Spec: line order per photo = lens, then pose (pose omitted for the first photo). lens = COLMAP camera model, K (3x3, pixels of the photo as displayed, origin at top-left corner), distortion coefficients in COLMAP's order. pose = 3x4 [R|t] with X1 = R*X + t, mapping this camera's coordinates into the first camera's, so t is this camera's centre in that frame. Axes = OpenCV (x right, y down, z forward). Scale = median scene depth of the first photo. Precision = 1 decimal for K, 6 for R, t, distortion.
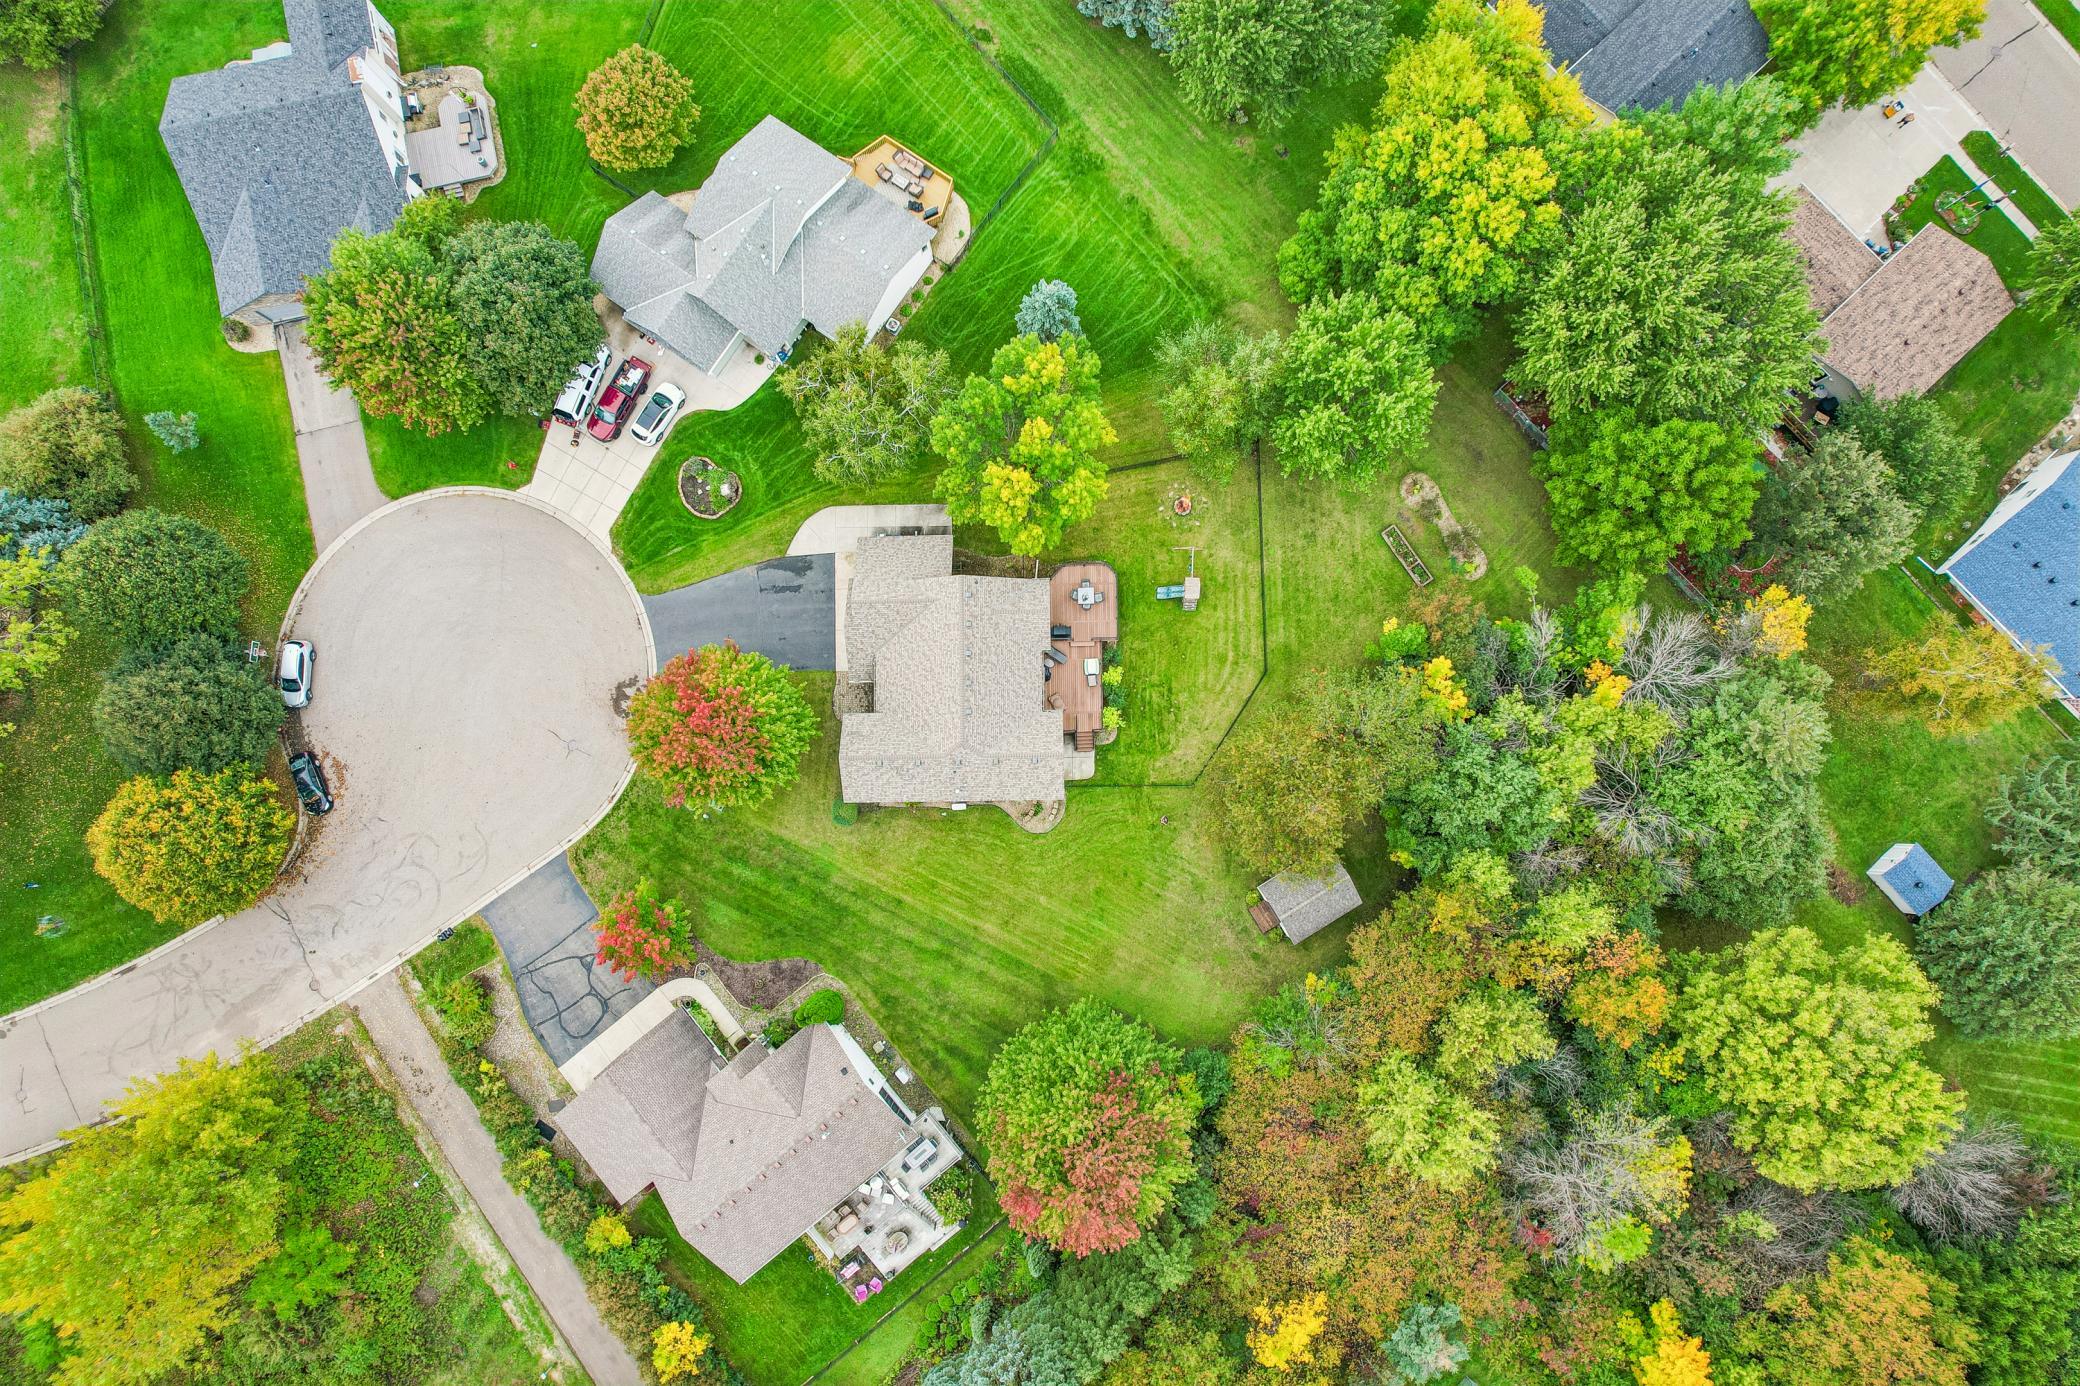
lens RADIAL K [[1336.1, 0, 1037.6], [0, 1336.1, 715.2], [0, 0, 1]] dist [-0.085724, 0.079894]
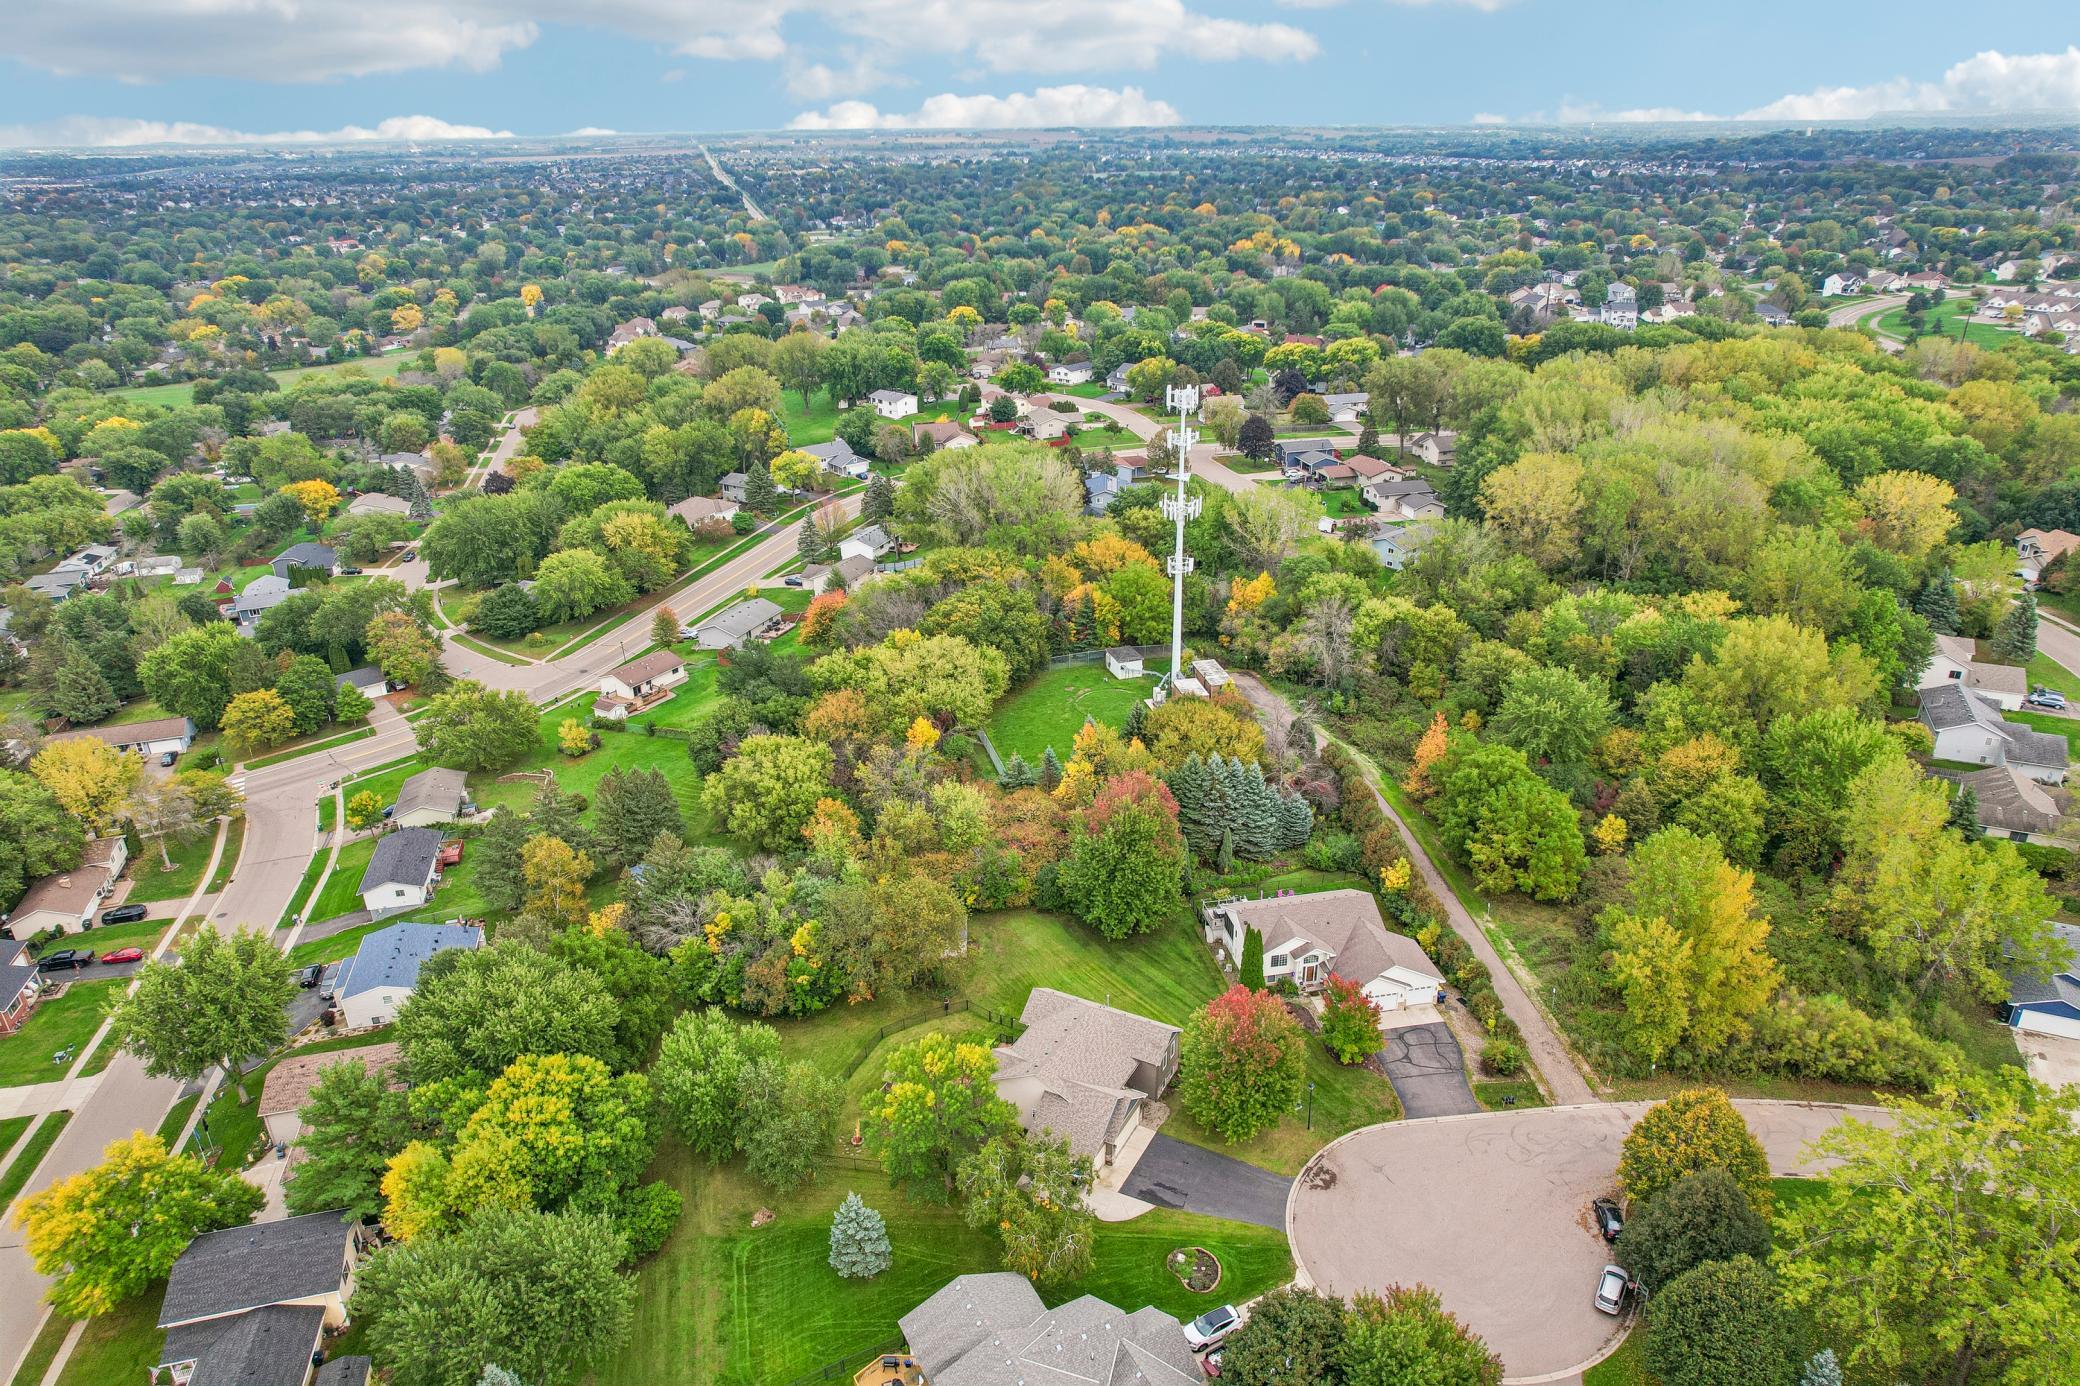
lens RADIAL K [[1336.1, 0, 1037.6], [0, 1336.1, 715.2], [0, 0, 1]] dist [-0.085724, 0.079894]
pose [[-0.877252, -0.182806, 0.443859, -0.540508], [0.479912, -0.313482, 0.819398, -1.001767], [-0.010649, 0.931832, 0.362733, 0.164595]]
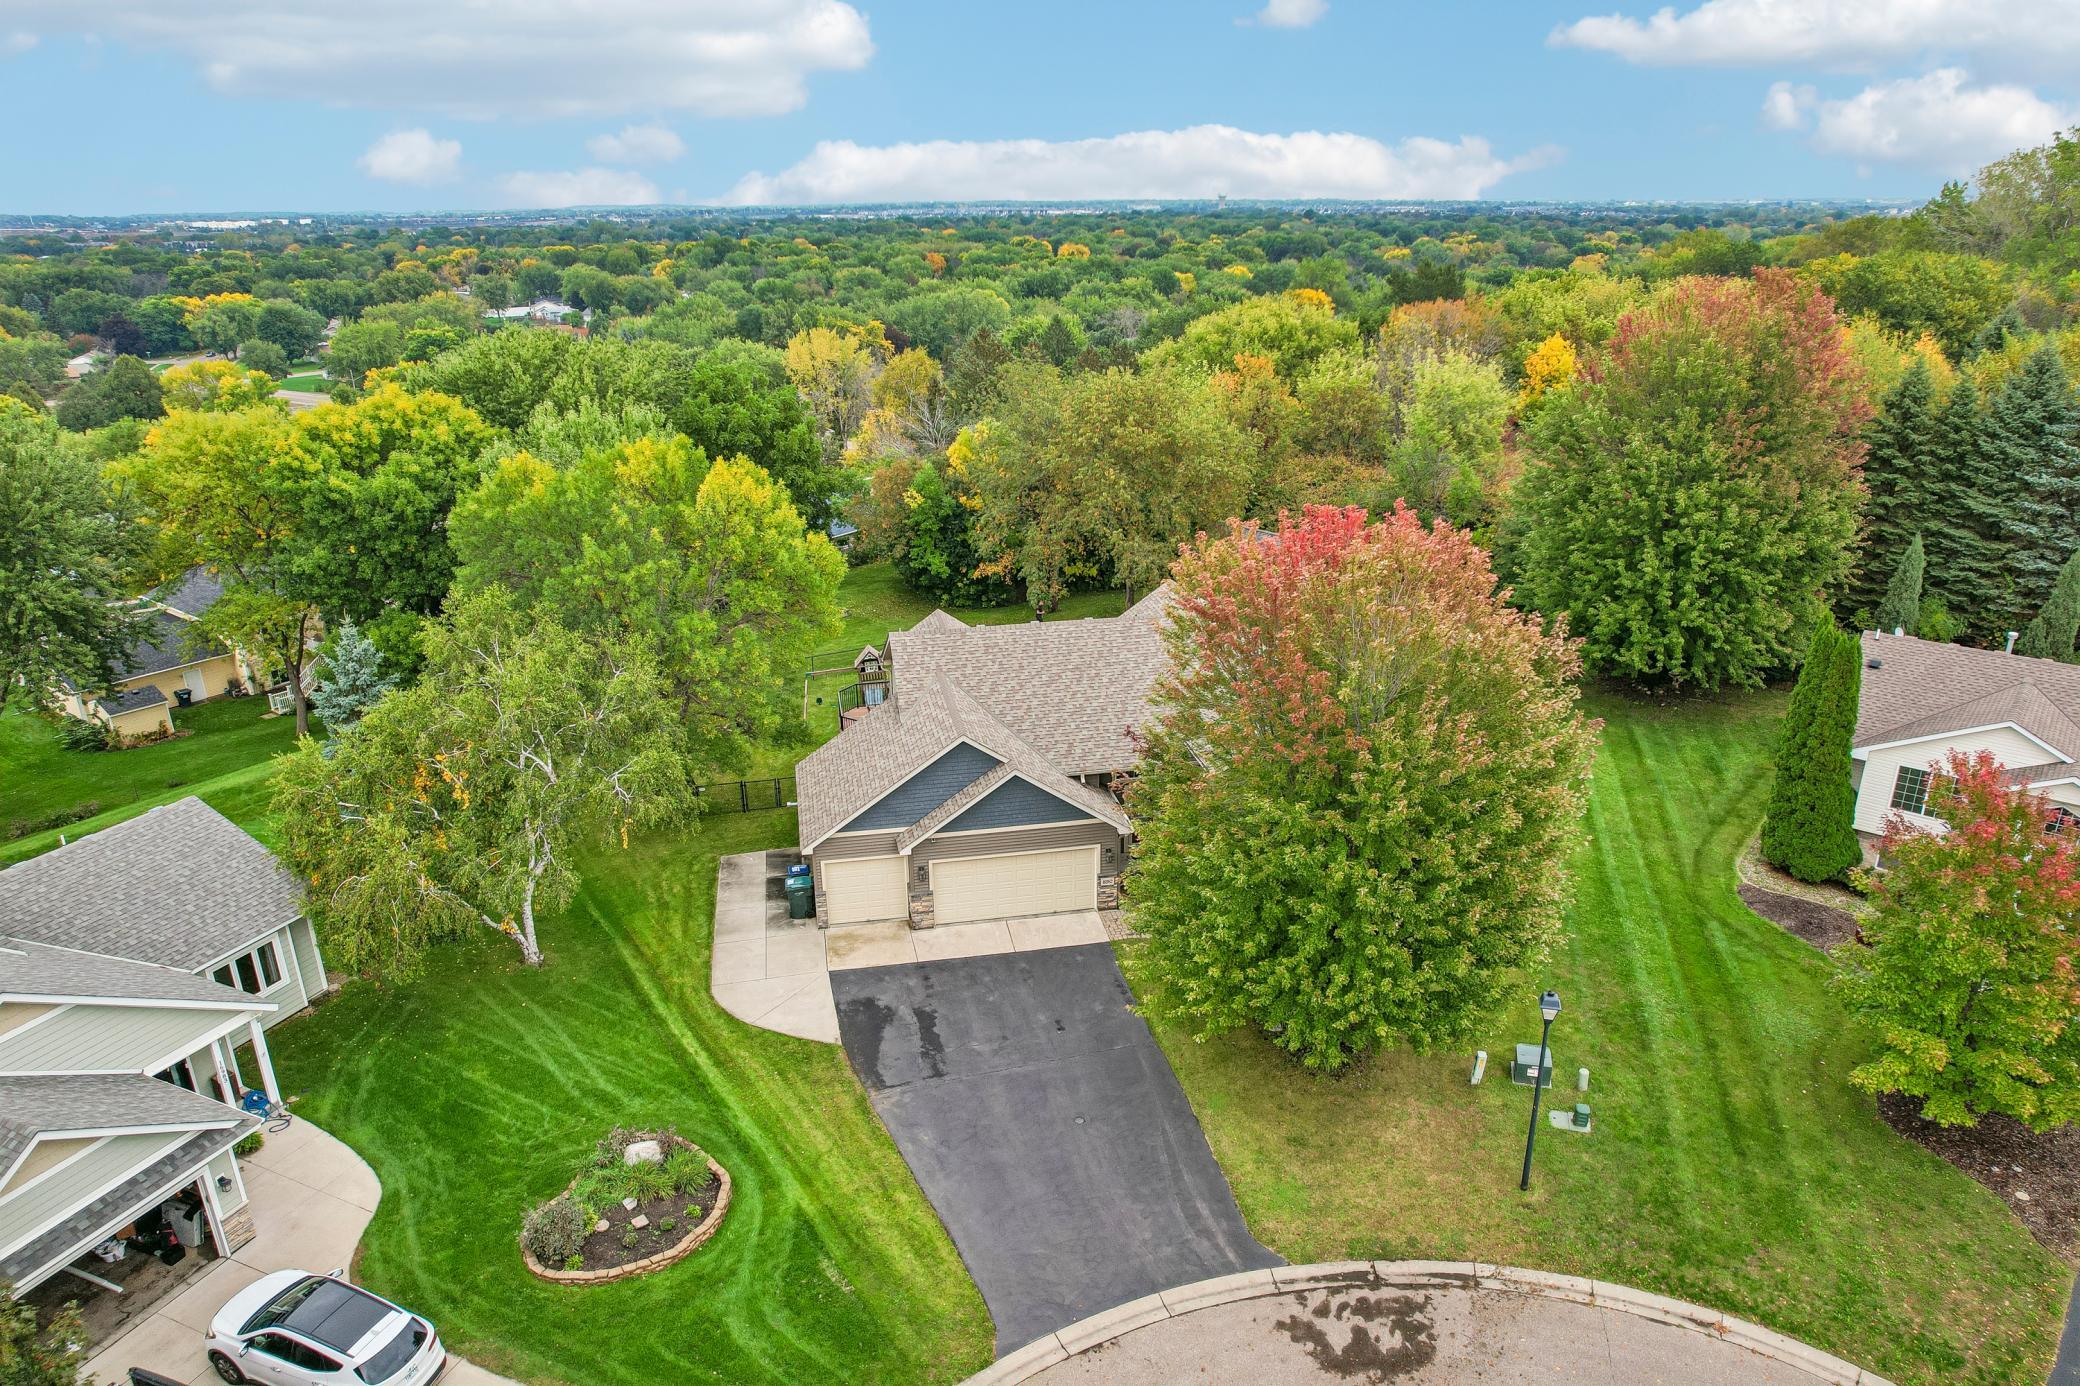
lens RADIAL K [[1336.1, 0, 1037.6], [0, 1336.1, 715.2], [0, 0, 1]] dist [-0.085724, 0.079894]
pose [[-0.174692, -0.353385, 0.919022, -0.511107], [0.983370, -0.015534, 0.180950, -0.131479], [-0.049669, 0.935349, 0.350222, 0.779795]]
